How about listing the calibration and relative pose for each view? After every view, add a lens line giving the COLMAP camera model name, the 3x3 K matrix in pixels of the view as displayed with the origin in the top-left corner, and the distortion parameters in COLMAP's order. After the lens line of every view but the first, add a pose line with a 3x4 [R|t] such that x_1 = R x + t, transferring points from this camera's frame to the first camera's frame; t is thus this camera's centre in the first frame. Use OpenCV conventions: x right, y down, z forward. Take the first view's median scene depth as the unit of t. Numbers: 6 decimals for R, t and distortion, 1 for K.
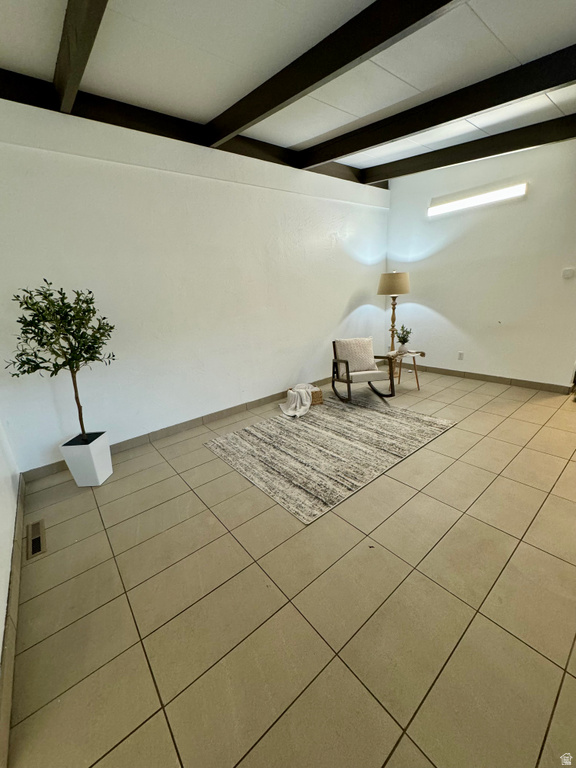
lens RADIAL K [[306.5, 0, 289.6], [0, 306.5, 384.0], [0, 0, 1]] dist [-0.000439, 0.000202]
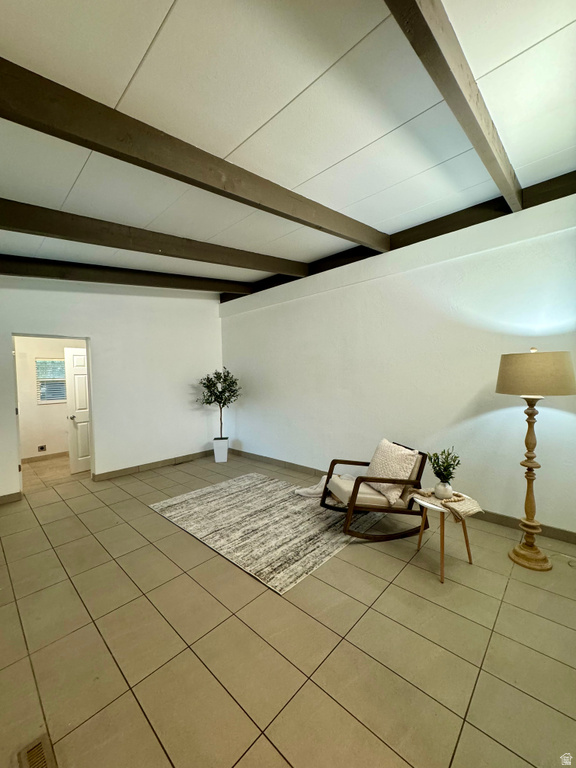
lens RADIAL K [[306.5, 0, 289.6], [0, 306.5, 384.0], [0, 0, 1]] dist [-0.000439, 0.000202]
pose [[0.142113, 0.085763, -0.986128, 1.120156], [-0.294503, 0.954788, 0.040596, -0.309084], [0.945025, 0.284649, 0.160945, 0.794381]]
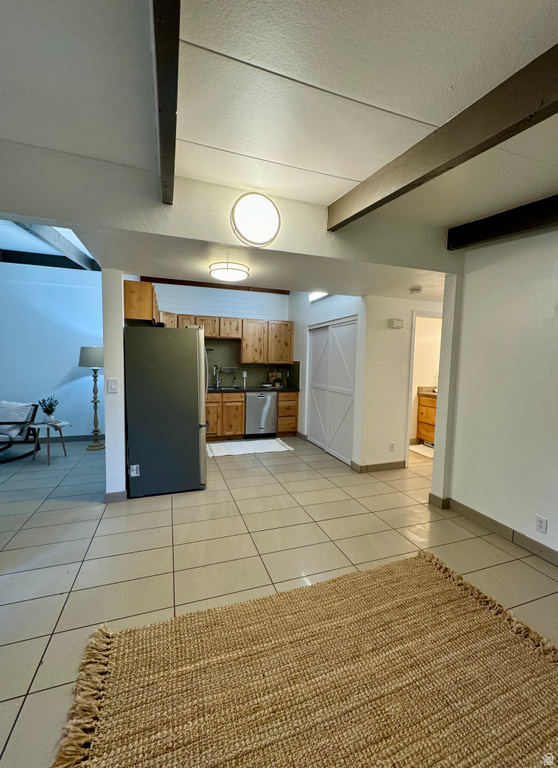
lens RADIAL K [[315.1, 0, 276.3], [0, 315.1, 376.2], [0, 0, 1]] dist [-0.000569, -0.000019]
pose [[0.938084, 0.093584, -0.333528, 1.823522], [-0.172925, 0.960781, -0.216788, -0.203627], [0.300160, 0.261040, 0.917476, 0.332199]]
